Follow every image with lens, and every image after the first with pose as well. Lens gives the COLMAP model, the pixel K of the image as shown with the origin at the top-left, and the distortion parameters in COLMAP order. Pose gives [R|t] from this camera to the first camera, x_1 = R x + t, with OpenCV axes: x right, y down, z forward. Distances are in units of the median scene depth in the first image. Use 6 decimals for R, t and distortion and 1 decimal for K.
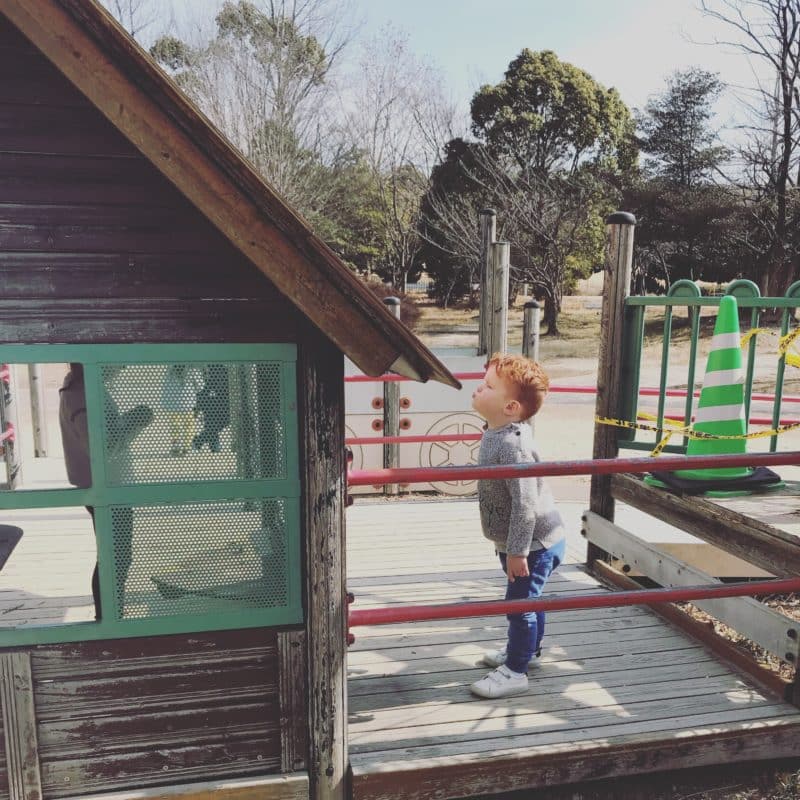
lens RADIAL K [[887.3, 0, 398.5], [0, 887.3, 396.7], [0, 0, 1]] dist [-0.017515, 0.000000]
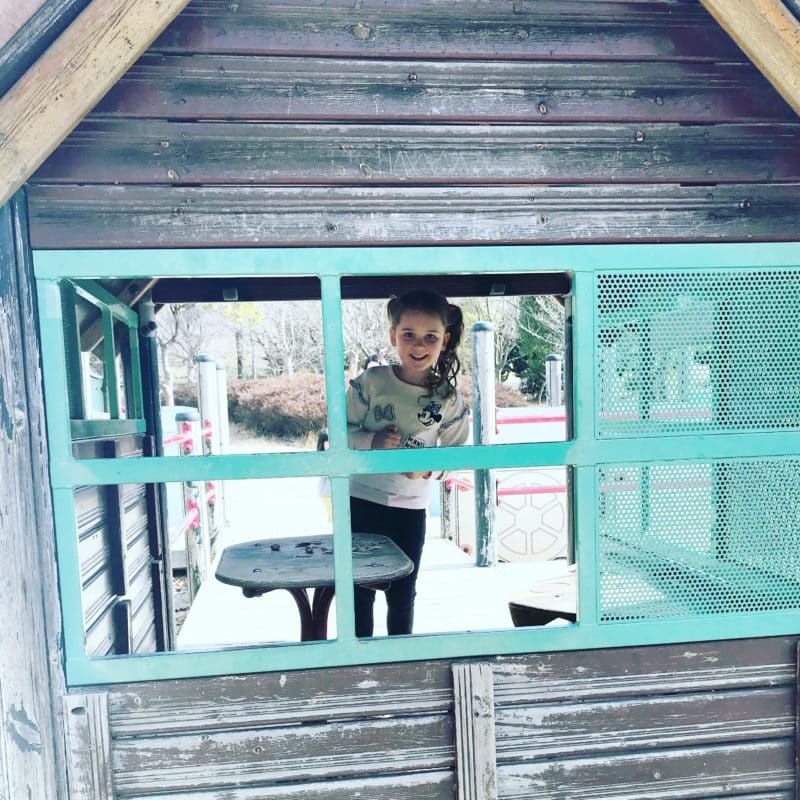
lens RADIAL K [[887.3, 0, 401.8], [0, 887.3, 404.0], [0, 0, 1]] dist [-0.017515, 0.000000]
pose [[0.993717, -0.030616, -0.107649, -0.395602], [0.019478, 0.994487, -0.103033, 0.141542], [0.110210, 0.100289, 0.988836, 0.220091]]
